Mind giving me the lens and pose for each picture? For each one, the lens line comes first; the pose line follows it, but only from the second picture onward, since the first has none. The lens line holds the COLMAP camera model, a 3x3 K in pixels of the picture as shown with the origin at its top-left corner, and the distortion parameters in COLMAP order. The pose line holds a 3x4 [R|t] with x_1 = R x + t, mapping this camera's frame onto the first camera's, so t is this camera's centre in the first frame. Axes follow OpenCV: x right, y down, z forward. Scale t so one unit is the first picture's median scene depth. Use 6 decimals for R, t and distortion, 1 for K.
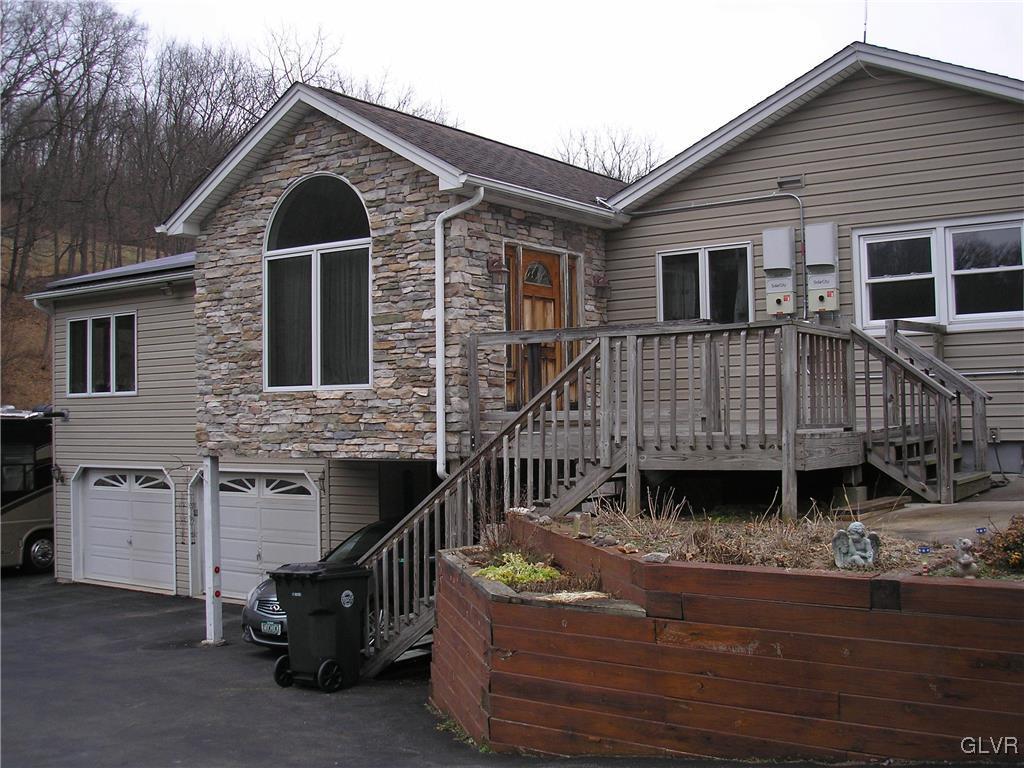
lens RADIAL K [[1143.9, 0, 512.0], [0, 1143.9, 384.0], [0, 0, 1]] dist [-0.163596, 0.060706]
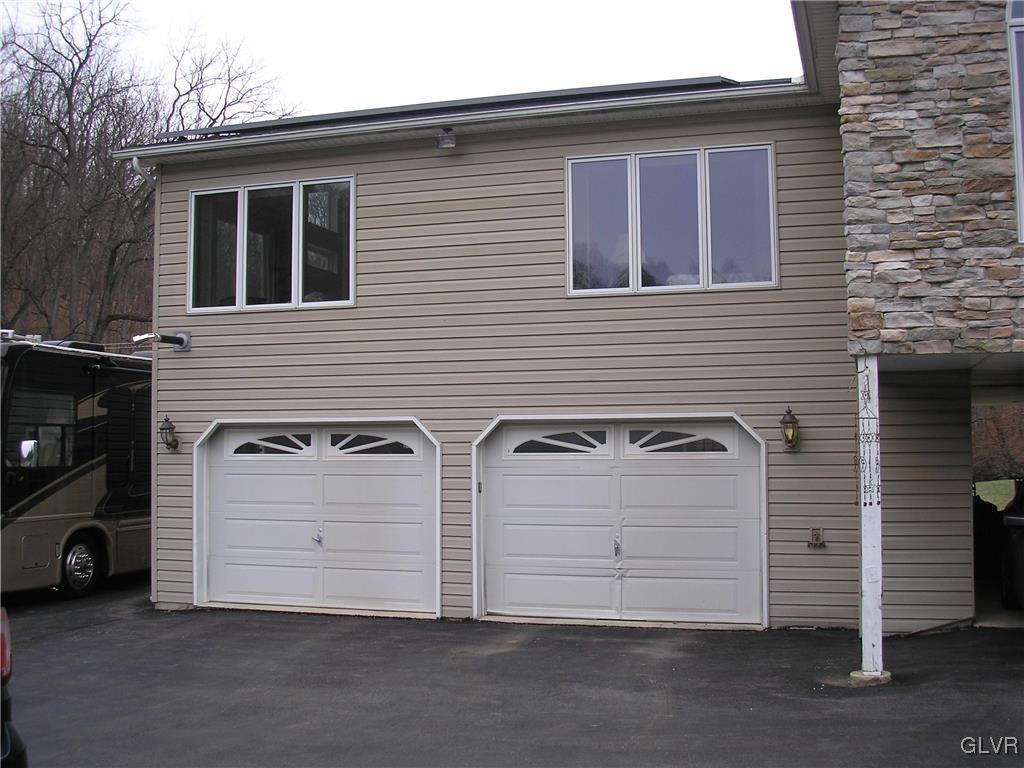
lens RADIAL K [[1143.9, 0, 512.0], [0, 1143.9, 384.0], [0, 0, 1]] dist [-0.163596, 0.060706]
pose [[0.951851, 0.025759, 0.305476, -0.485144], [-0.018189, 0.999454, -0.027602, 0.076442], [-0.306020, 0.020716, 0.951800, 0.391721]]
